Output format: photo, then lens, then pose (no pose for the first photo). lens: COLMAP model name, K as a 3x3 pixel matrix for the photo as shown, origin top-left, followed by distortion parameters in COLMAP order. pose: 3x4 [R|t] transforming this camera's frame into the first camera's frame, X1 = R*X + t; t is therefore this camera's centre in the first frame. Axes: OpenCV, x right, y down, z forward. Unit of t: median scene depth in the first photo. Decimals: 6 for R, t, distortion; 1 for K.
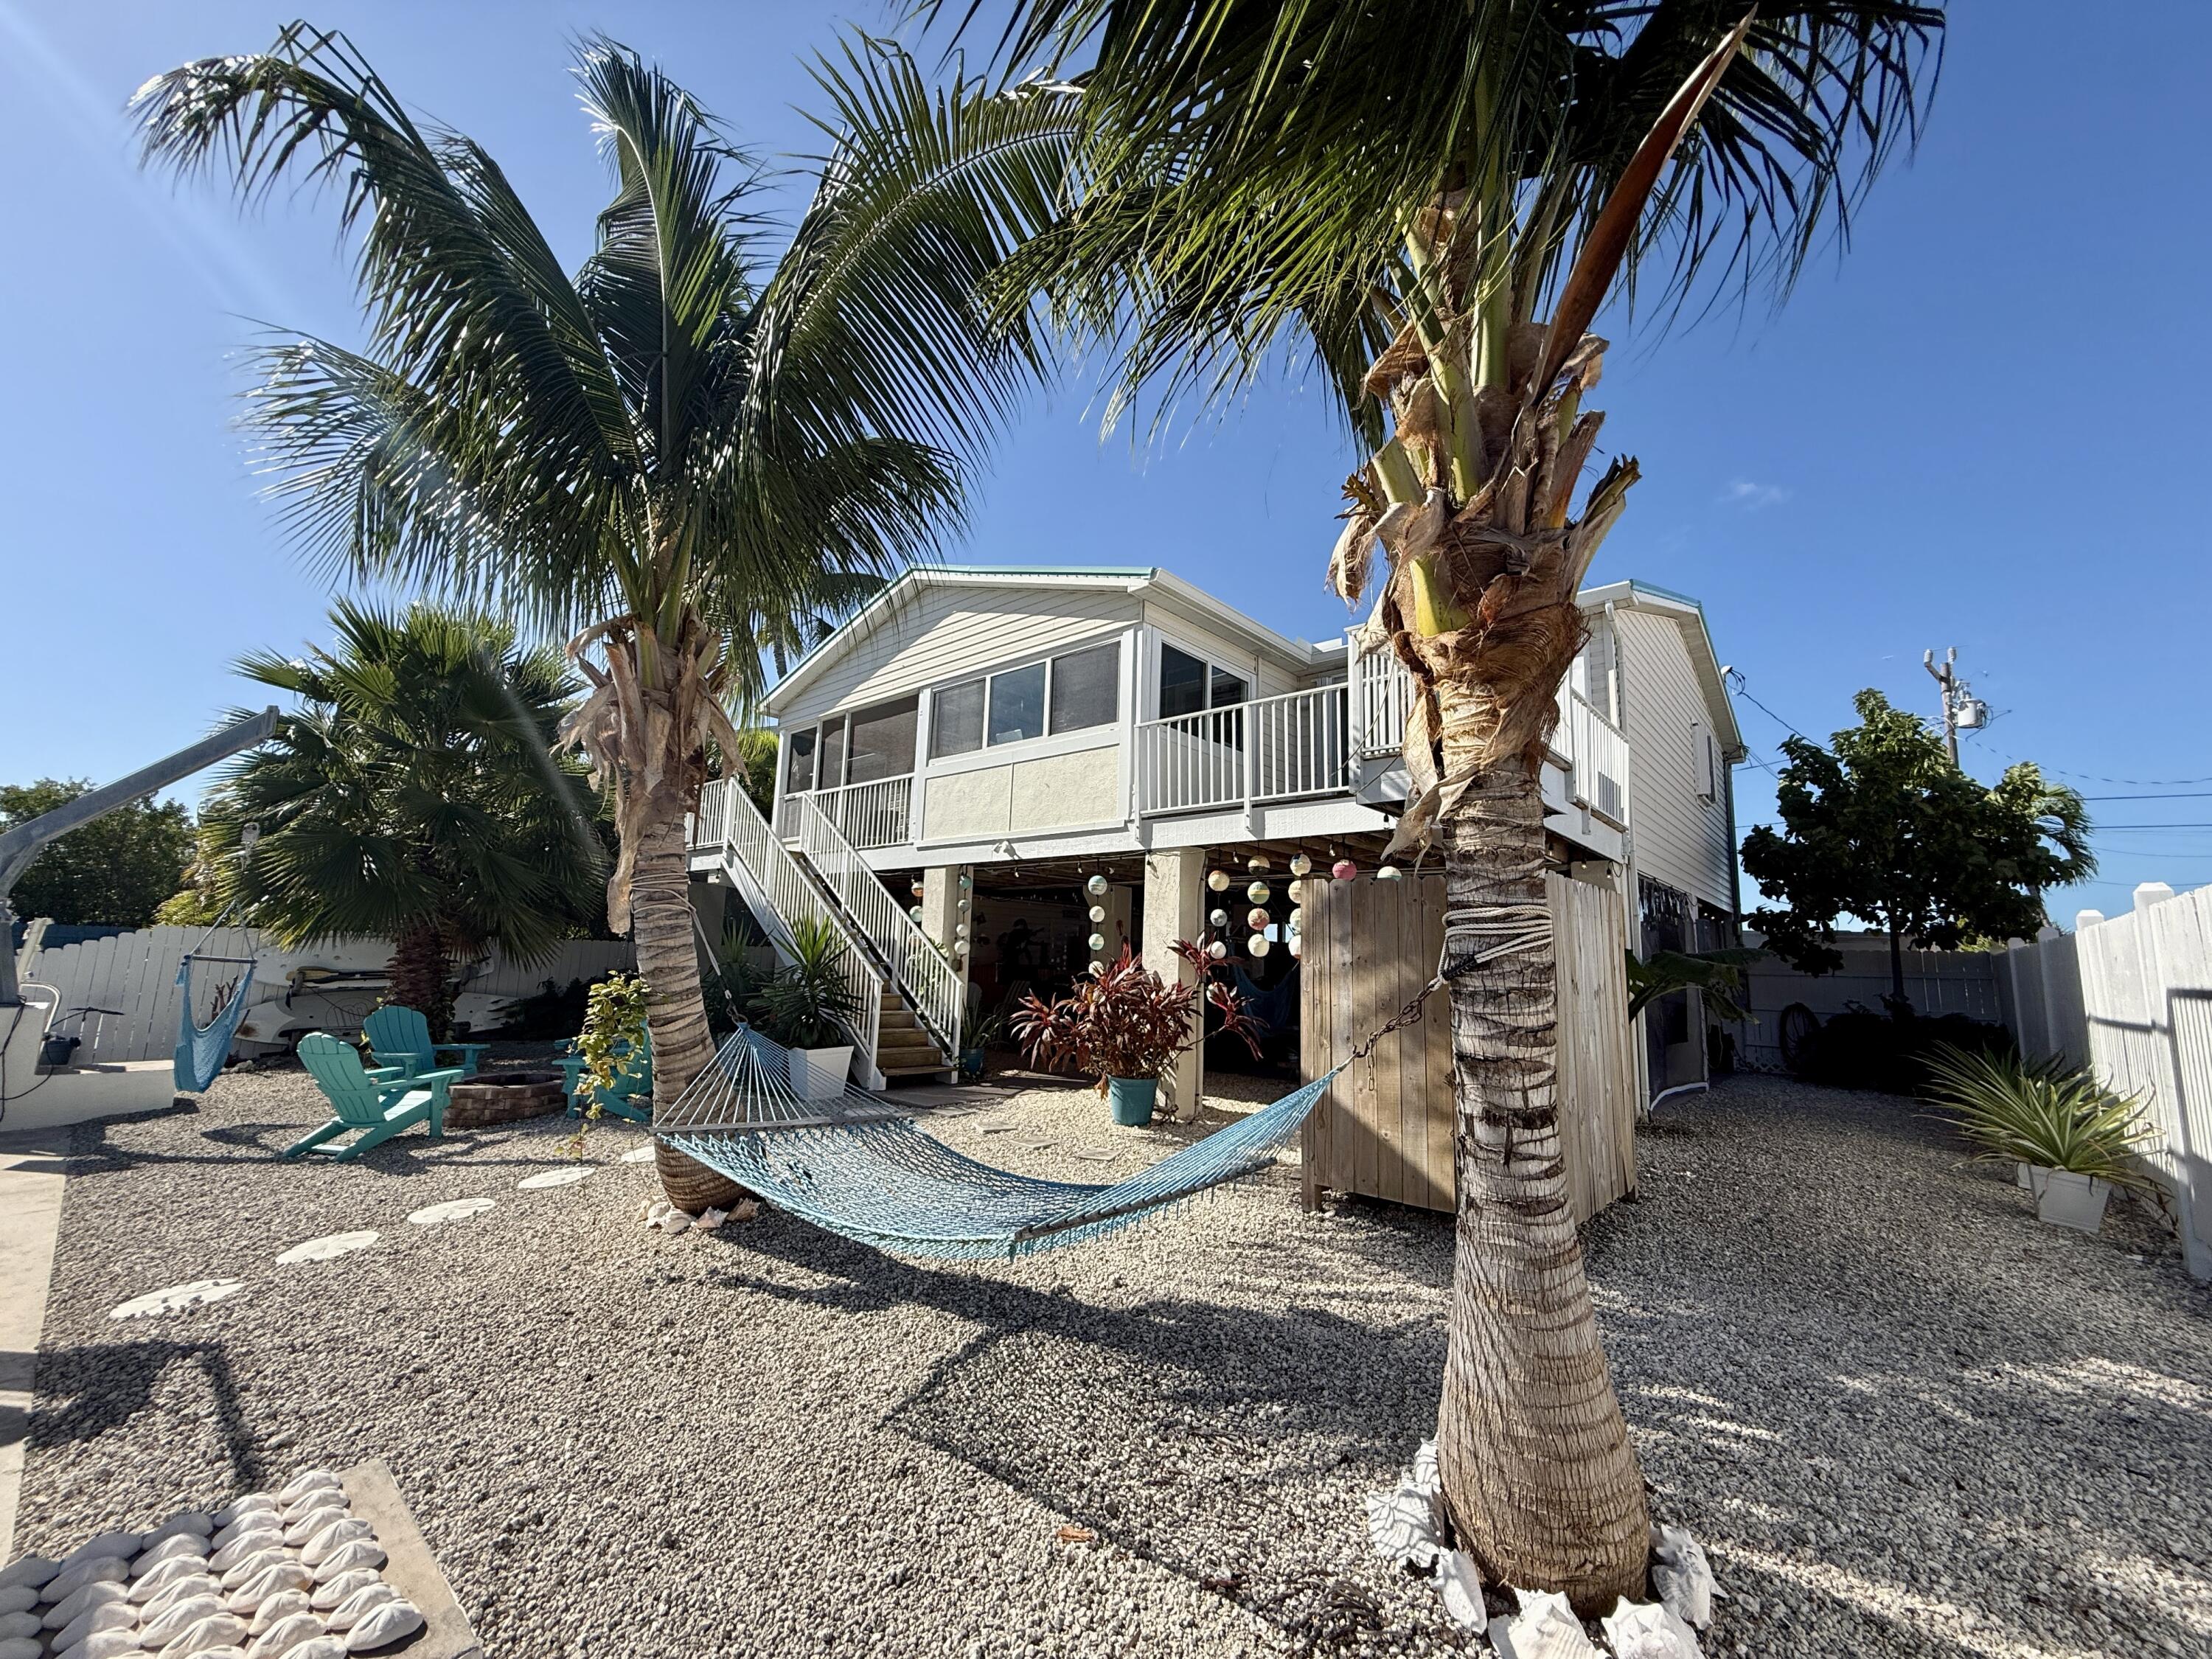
lens RADIAL K [[876.8, 0, 1104.0], [0, 876.8, 833.4], [0, 0, 1]] dist [0.001234, 0.000115]
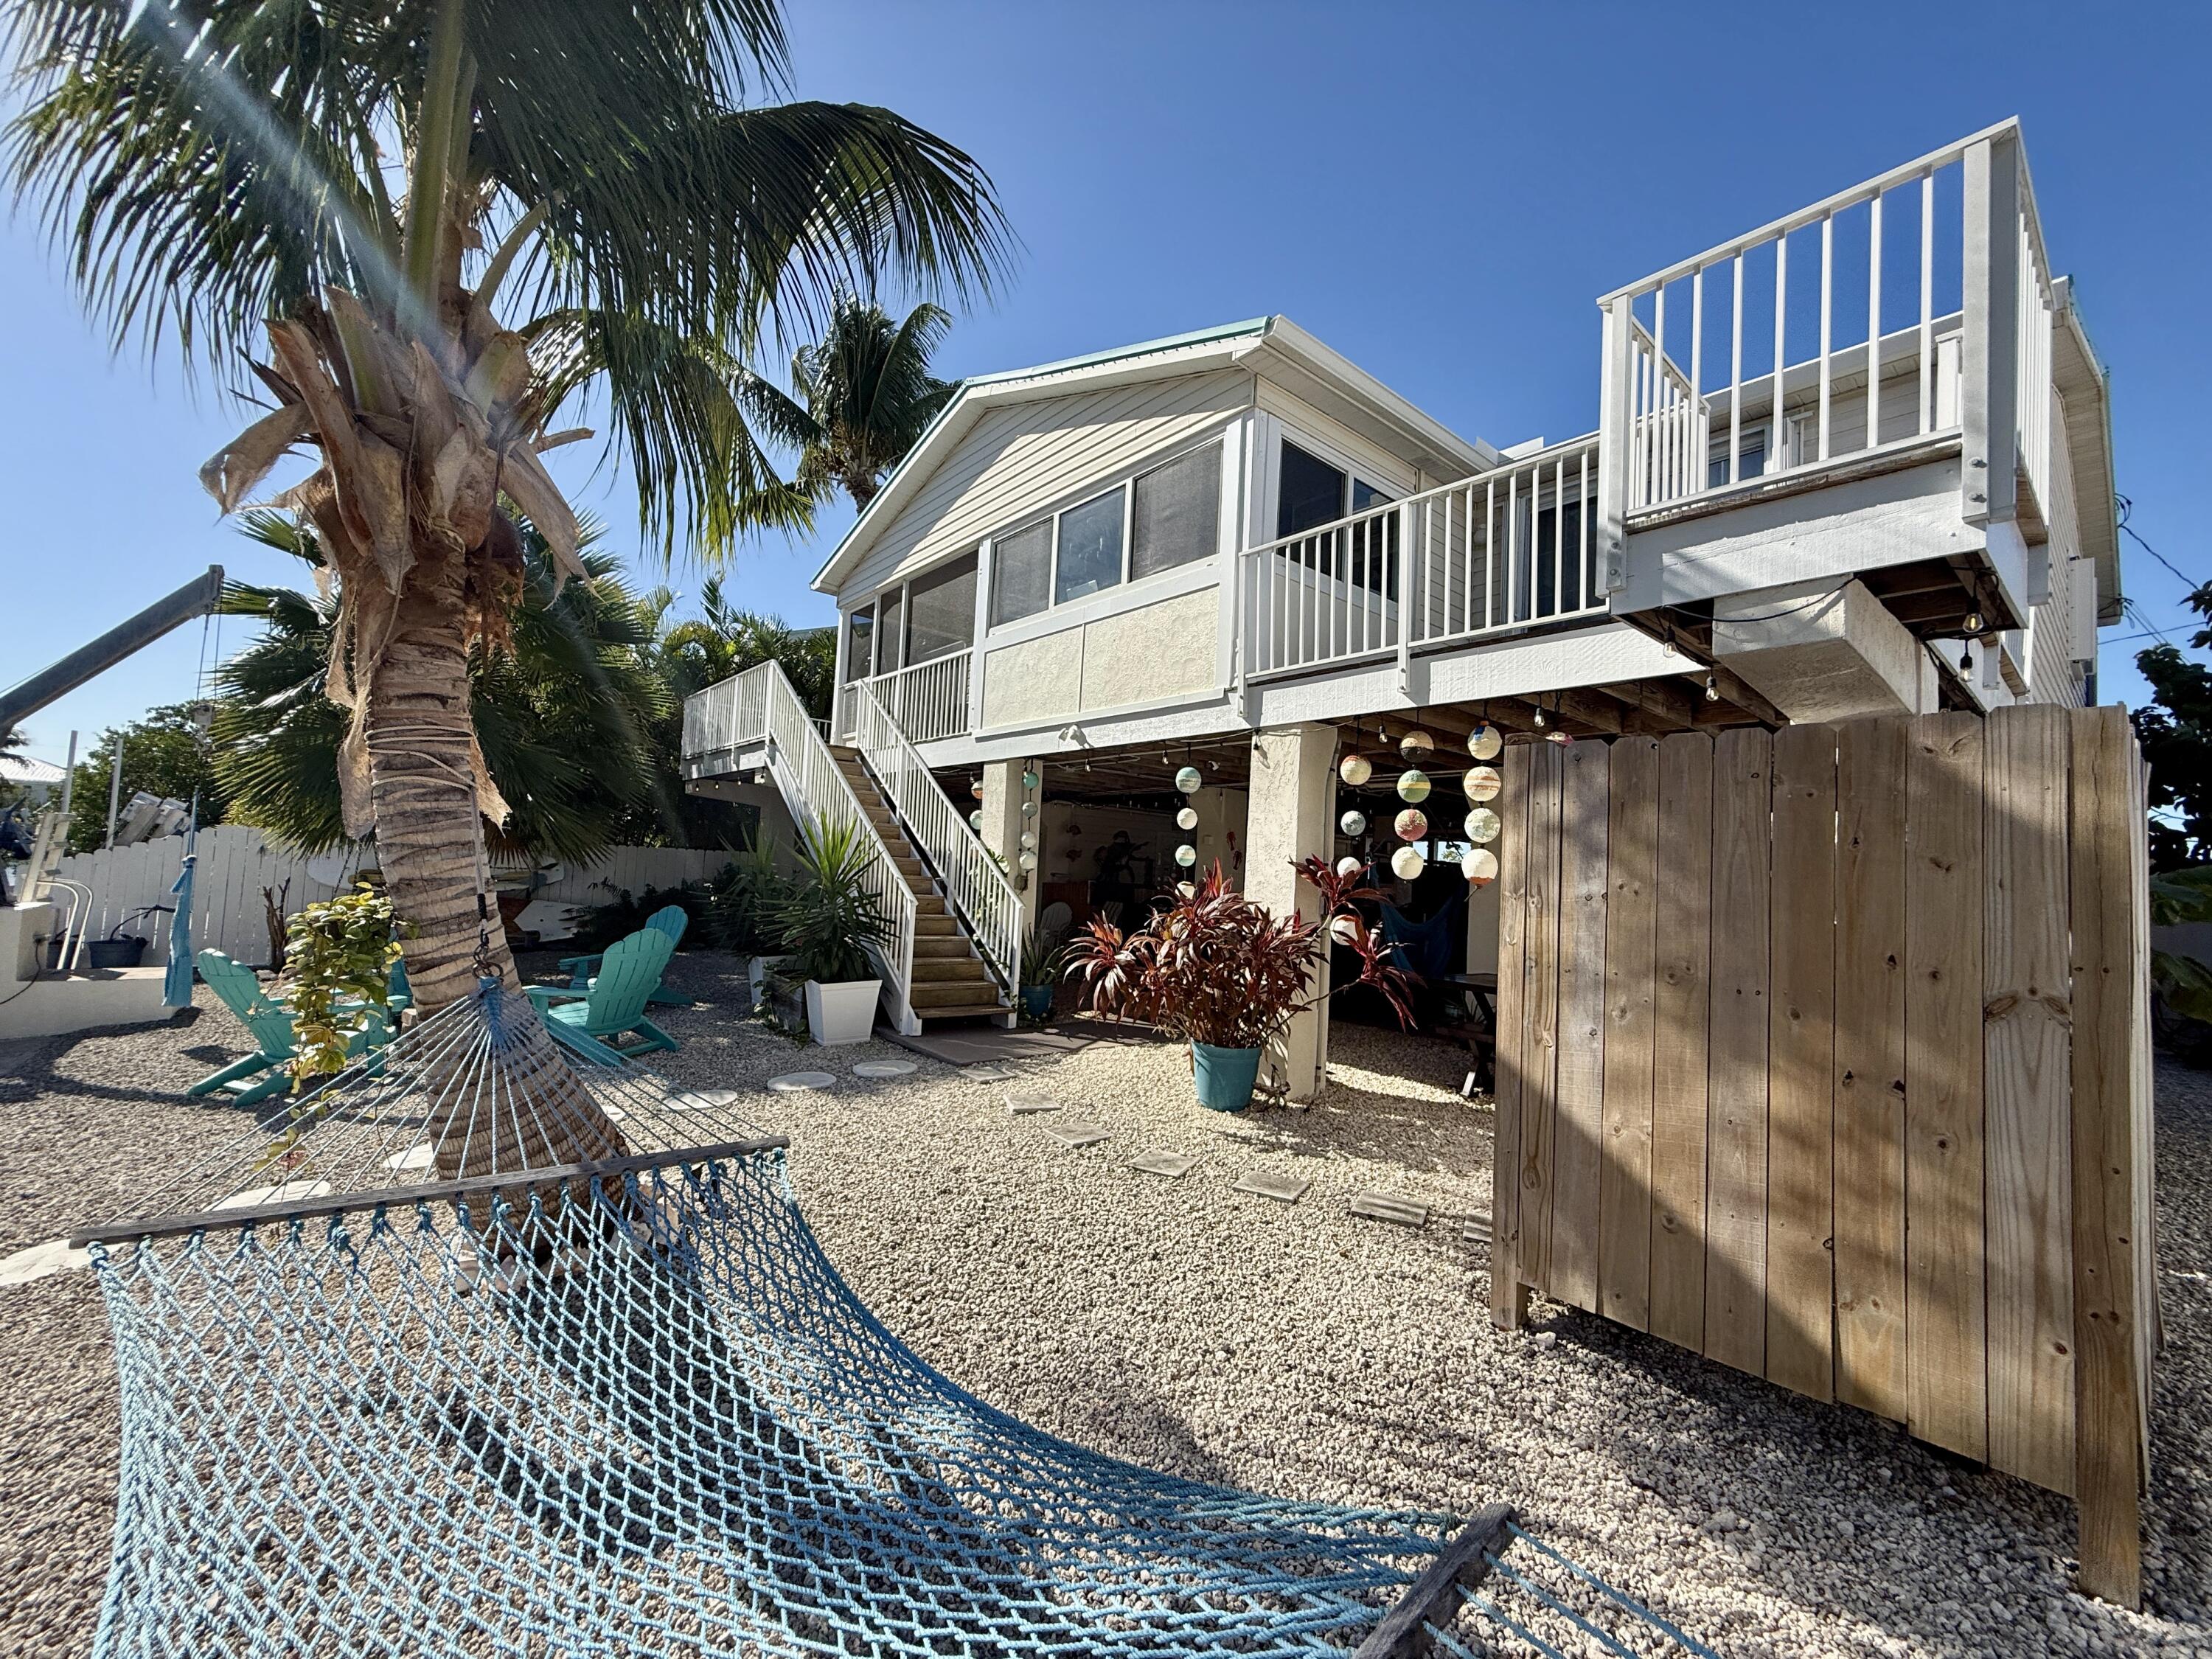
lens RADIAL K [[882.7, 0, 1099.2], [0, 882.7, 834.2], [0, 0, 1]] dist [-0.001676, -0.000093]
pose [[0.987690, 0.010822, -0.156051, 0.035086], [0.003843, 0.995624, 0.093367, 0.034444], [0.156379, -0.092817, 0.983326, 0.246327]]
